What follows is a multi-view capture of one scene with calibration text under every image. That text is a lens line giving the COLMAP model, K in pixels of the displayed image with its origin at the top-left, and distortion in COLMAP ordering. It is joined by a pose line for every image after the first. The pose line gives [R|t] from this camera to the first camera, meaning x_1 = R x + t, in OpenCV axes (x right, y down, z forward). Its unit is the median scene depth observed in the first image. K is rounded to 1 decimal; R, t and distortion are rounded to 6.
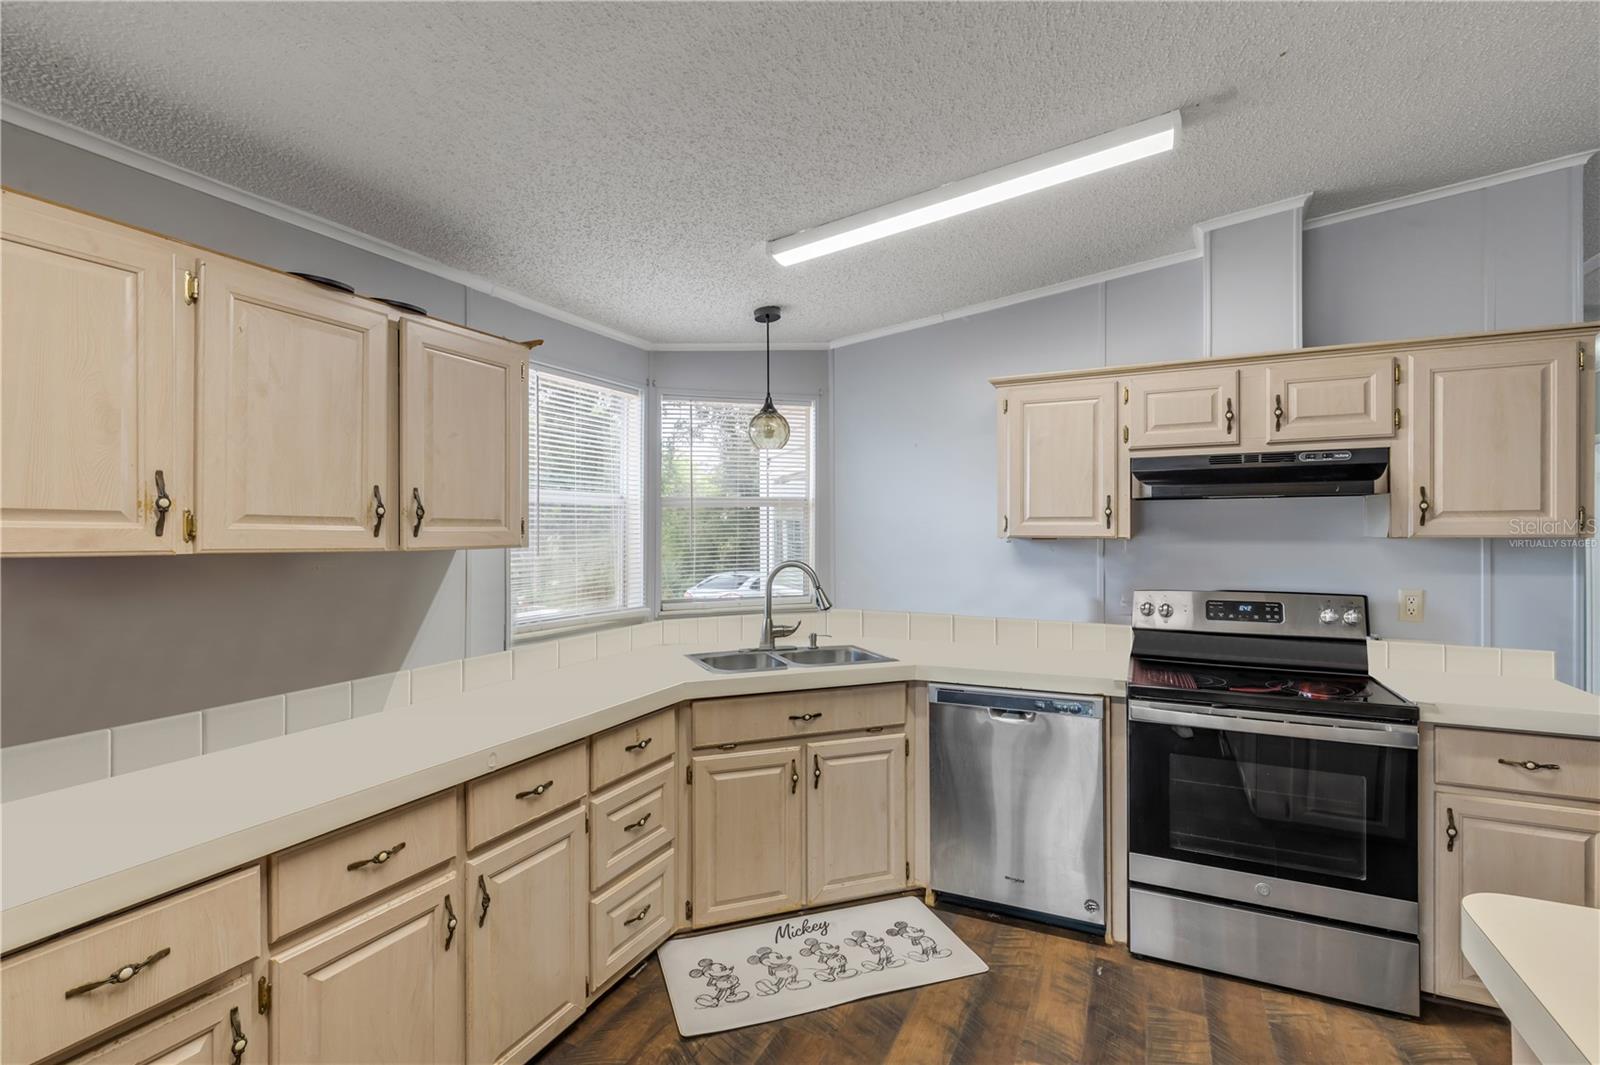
lens RADIAL K [[725.1, 0, 794.0], [0, 725.1, 531.6], [0, 0, 1]] dist [0.001532, 0.000375]
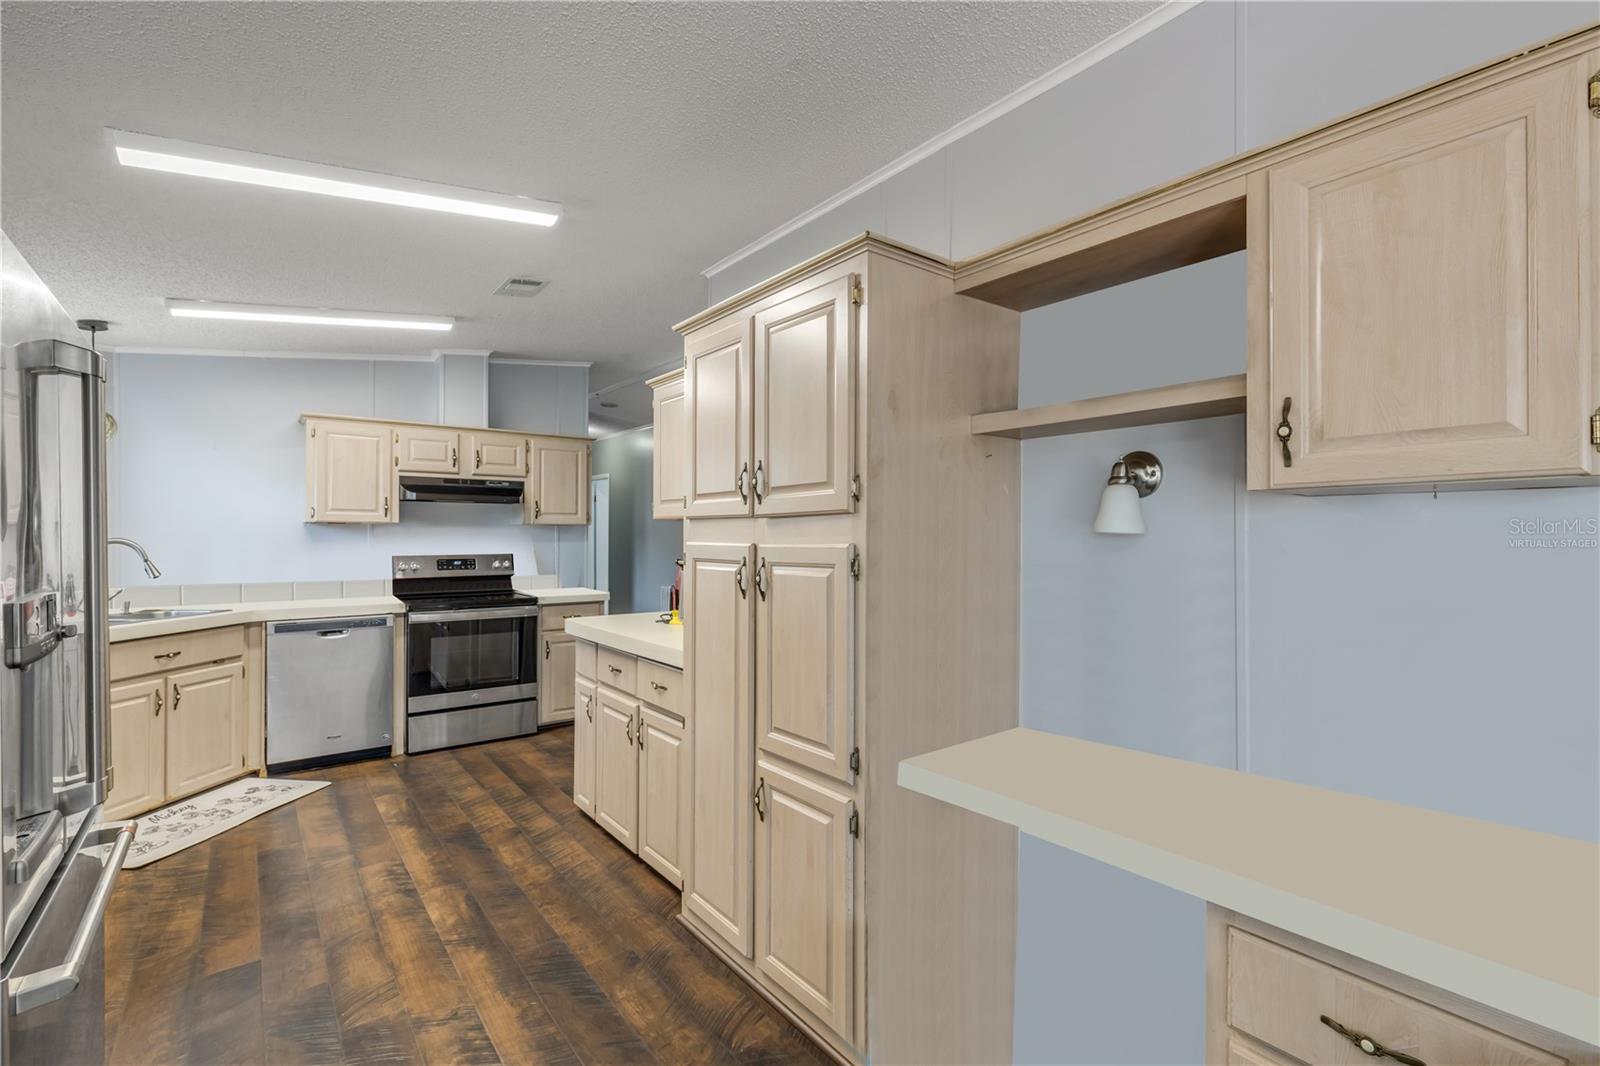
lens RADIAL K [[725.1, 0, 794.4], [0, 725.1, 536.4], [0, 0, 1]] dist [0.001532, 0.000375]
pose [[0.450602, 0.002347, 0.892722, -0.649474], [-0.006268, 0.999980, 0.000534, 0.033906], [-0.892703, -0.005836, 0.450607, -0.599328]]
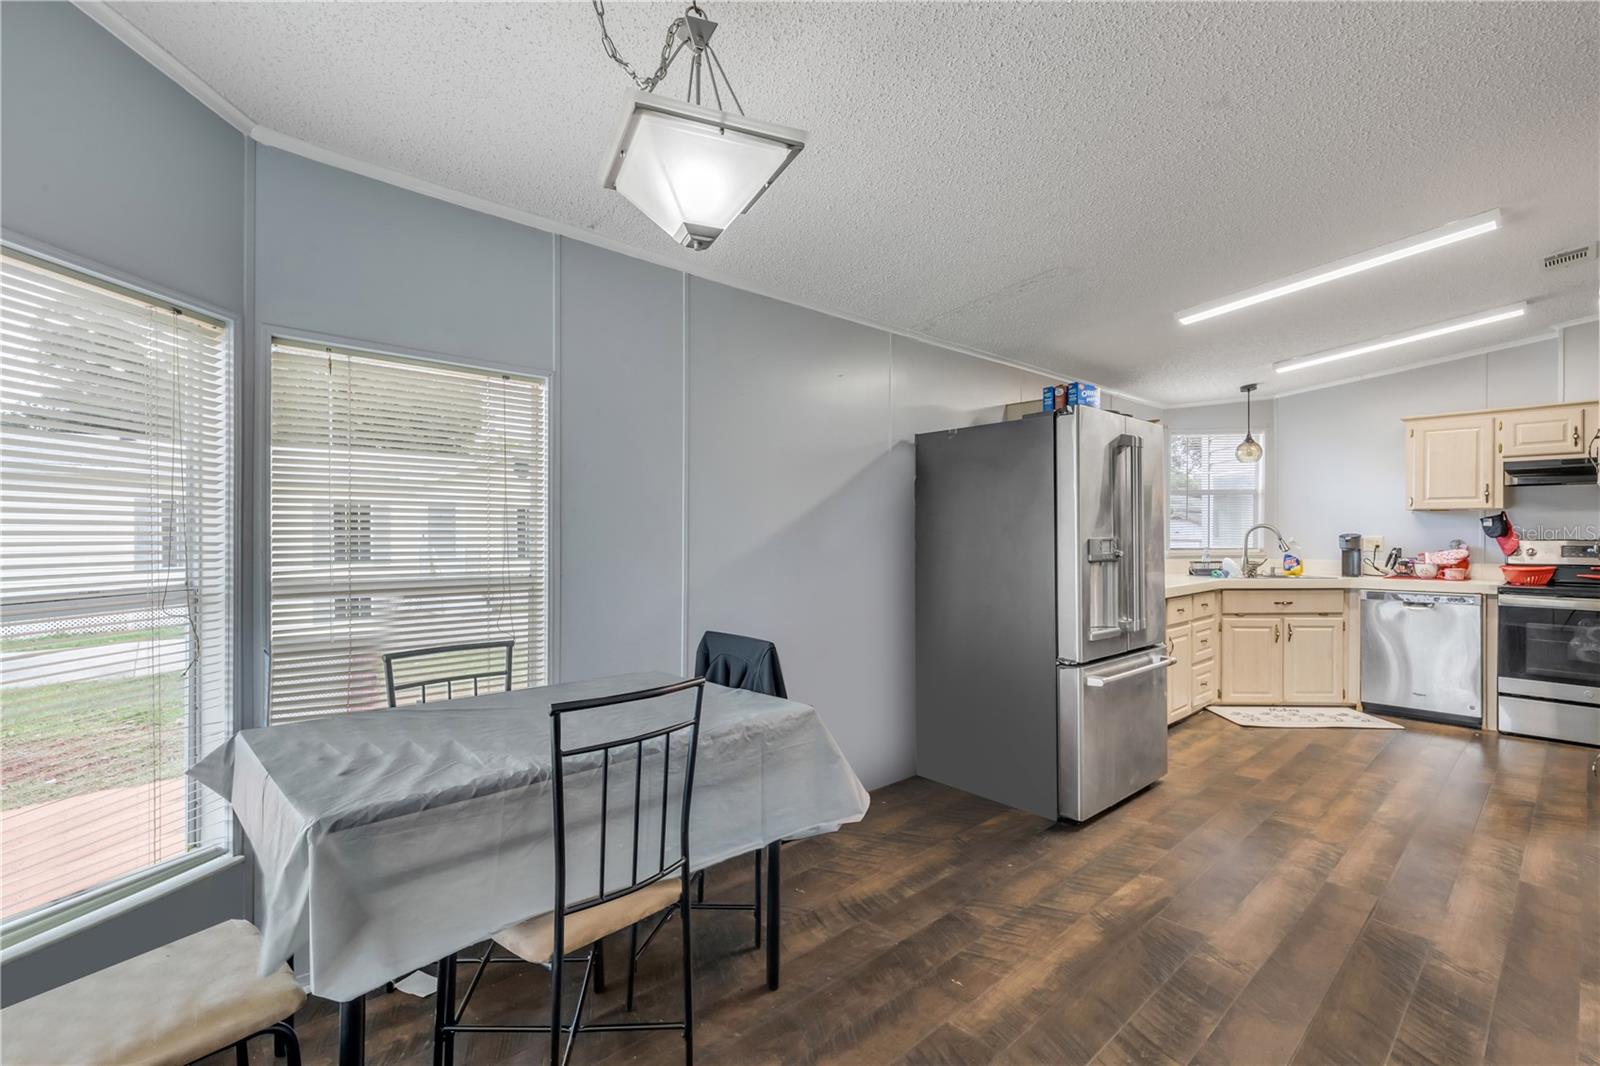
lens RADIAL K [[725.1, 0, 801.1], [0, 725.1, 533.9], [0, 0, 1]] dist [0.001532, 0.000375]
pose [[0.932736, 0.003102, -0.360547, -0.486456], [-0.000764, 0.999978, 0.006627, 0.061716], [0.360560, -0.005906, 0.932717, -1.255371]]
